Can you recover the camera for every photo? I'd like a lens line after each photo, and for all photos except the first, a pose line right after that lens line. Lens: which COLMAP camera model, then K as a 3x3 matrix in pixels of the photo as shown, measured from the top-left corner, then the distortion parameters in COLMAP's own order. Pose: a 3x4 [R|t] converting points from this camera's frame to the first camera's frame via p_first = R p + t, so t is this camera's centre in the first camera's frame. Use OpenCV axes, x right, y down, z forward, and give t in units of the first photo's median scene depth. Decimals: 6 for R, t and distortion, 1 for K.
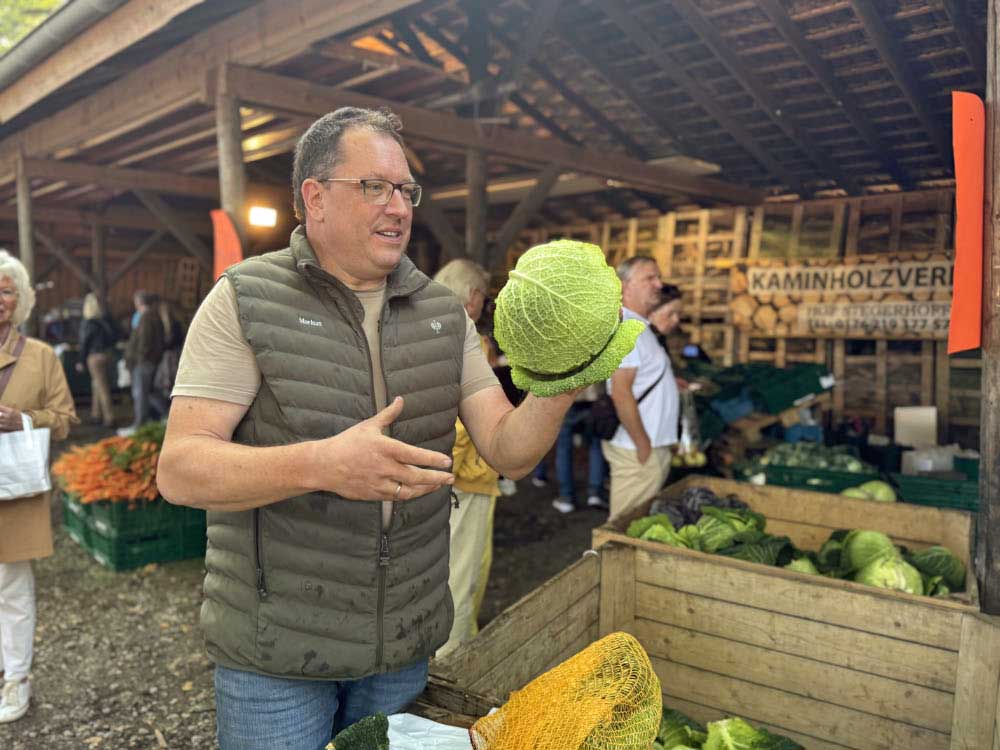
lens RADIAL K [[742.1, 0, 500.0], [0, 742.1, 375.0], [0, 0, 1]] dist [-0.037217, -0.004097]
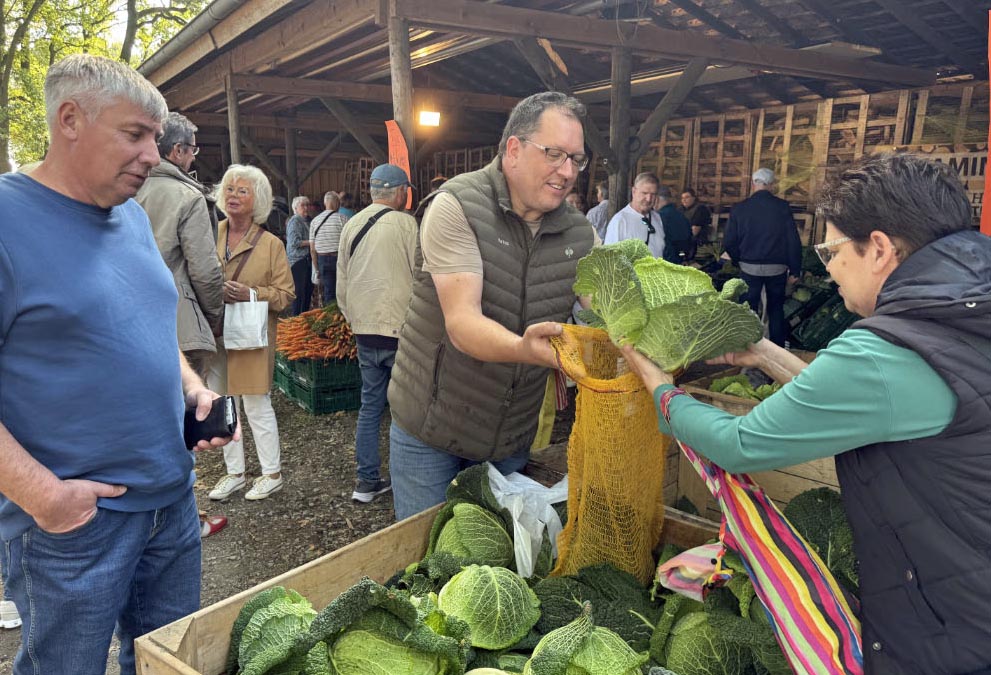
lens RADIAL K [[785.6, 0, 495.5], [0, 785.6, 337.5], [0, 0, 1]] dist [0.001434, -0.086919]
pose [[0.971982, 0.026704, -0.233535, 0.064937], [-0.006471, 0.996189, 0.086980, 0.011087], [0.234968, -0.083032, 0.968450, -0.160091]]
